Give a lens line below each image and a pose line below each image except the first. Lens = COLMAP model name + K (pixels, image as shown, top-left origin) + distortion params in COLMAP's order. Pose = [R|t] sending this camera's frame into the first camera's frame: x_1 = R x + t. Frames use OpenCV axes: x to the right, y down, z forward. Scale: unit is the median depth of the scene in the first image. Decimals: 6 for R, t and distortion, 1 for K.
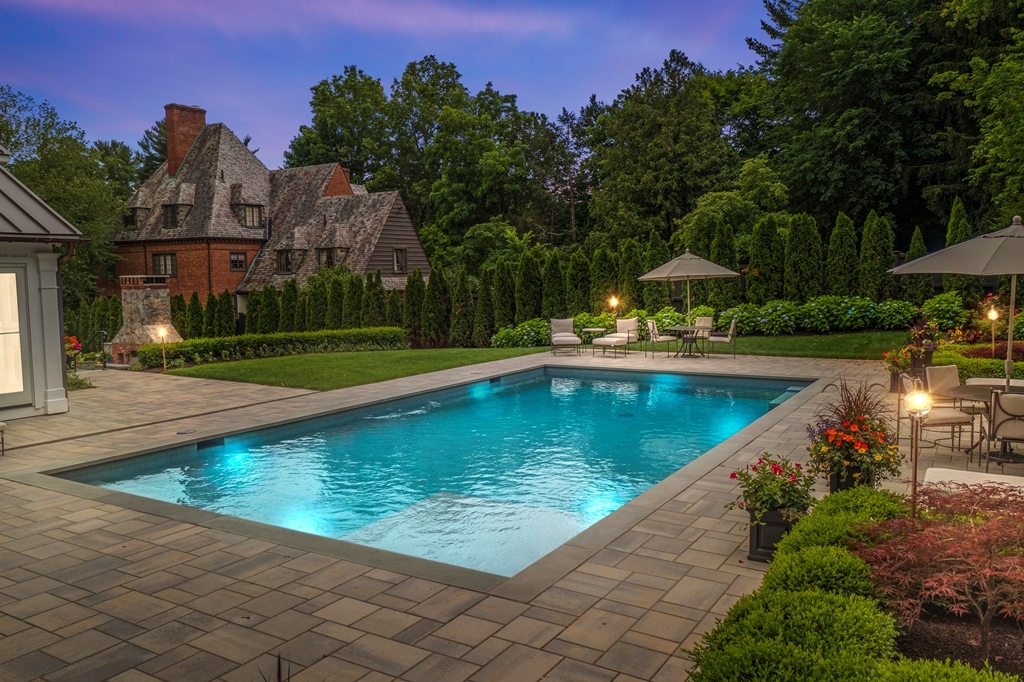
lens RADIAL K [[800.3, 0, 509.9], [0, 800.3, 348.5], [0, 0, 1]] dist [-0.029234, -0.003837]
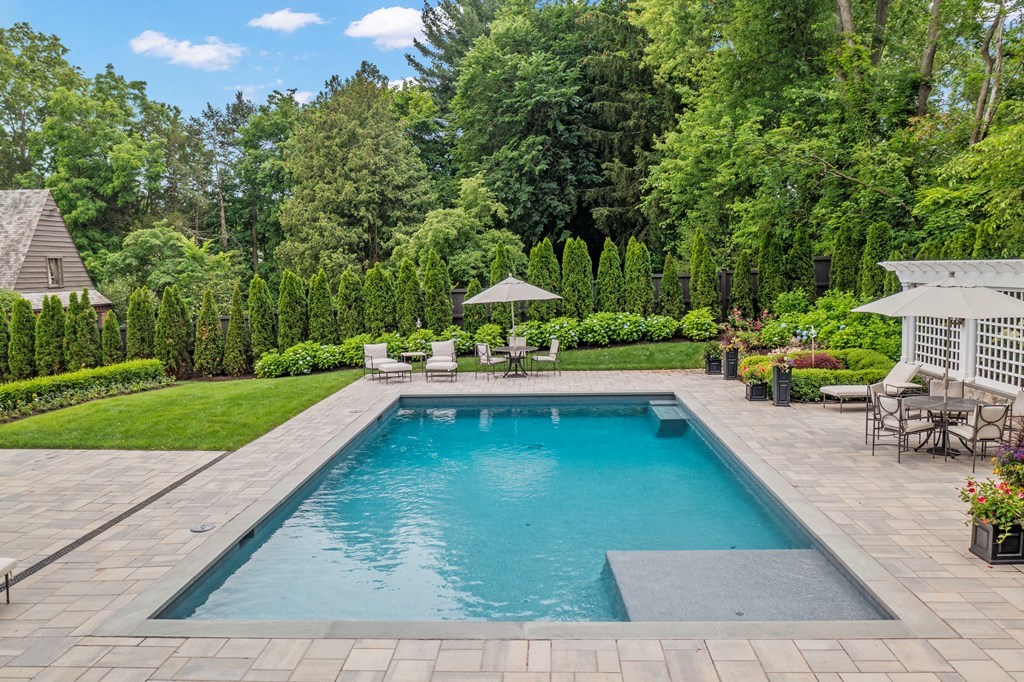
lens RADIAL K [[804.5, 0, 512.0], [0, 804.5, 341.0], [0, 0, 1]] dist [-0.015842, -0.001790]
pose [[0.871023, -0.043549, 0.489308, -0.154779], [0.048215, 0.998832, 0.003069, -0.020569], [-0.488870, 0.020919, 0.872106, 0.042837]]
